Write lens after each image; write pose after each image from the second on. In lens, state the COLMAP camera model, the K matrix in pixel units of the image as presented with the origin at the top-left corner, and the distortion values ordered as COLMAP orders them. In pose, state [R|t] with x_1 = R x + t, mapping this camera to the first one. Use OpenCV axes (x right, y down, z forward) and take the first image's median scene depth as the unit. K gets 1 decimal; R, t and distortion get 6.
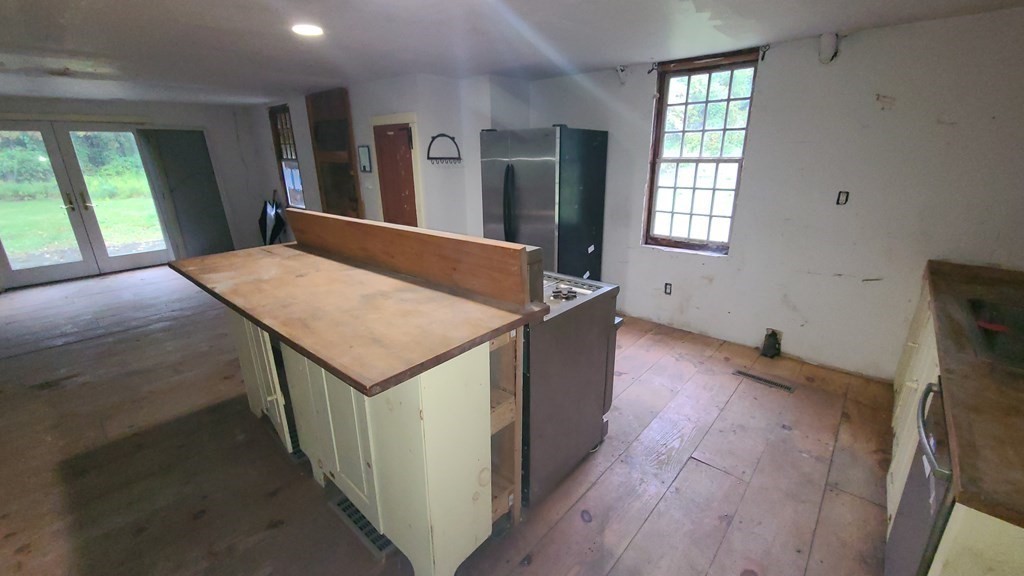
lens RADIAL K [[417.7, 0, 521.2], [0, 417.7, 292.5], [0, 0, 1]] dist [-0.004076, 0.000134]
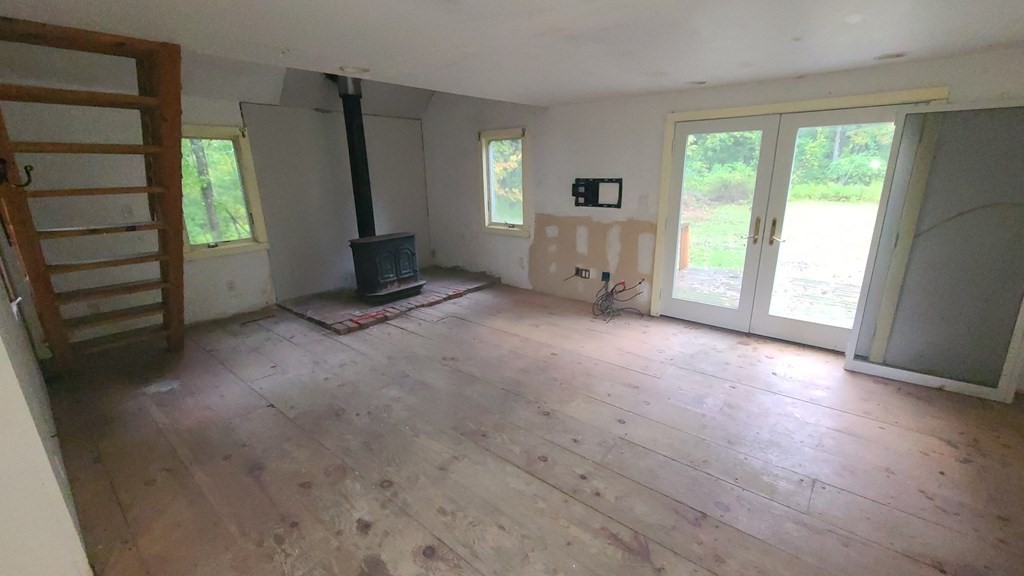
lens RADIAL K [[417.7, 0, 520.3], [0, 417.7, 289.7], [0, 0, 1]] dist [-0.004076, 0.000134]
pose [[0.031630, 0.289111, -0.956773, -0.539027], [-0.305422, 0.914260, 0.266168, -0.261995], [0.951692, 0.283800, 0.117219, 0.770569]]
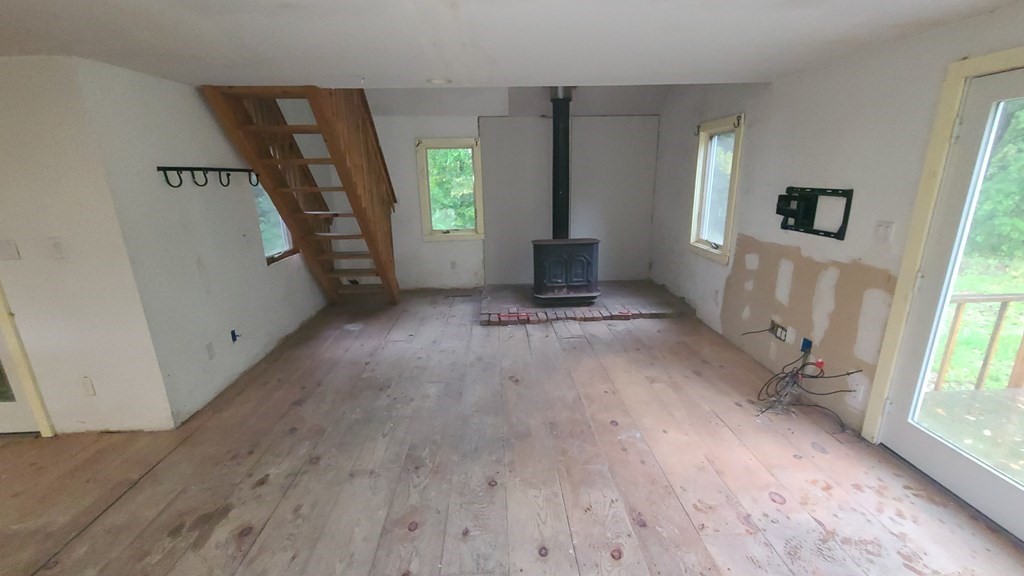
lens RADIAL K [[417.7, 0, 520.4], [0, 417.7, 289.9], [0, 0, 1]] dist [-0.004076, 0.000134]
pose [[-0.711284, 0.212085, -0.670145, -0.852891], [-0.199616, 0.853194, 0.481885, -0.395594], [0.673964, 0.476529, -0.564528, 1.167165]]
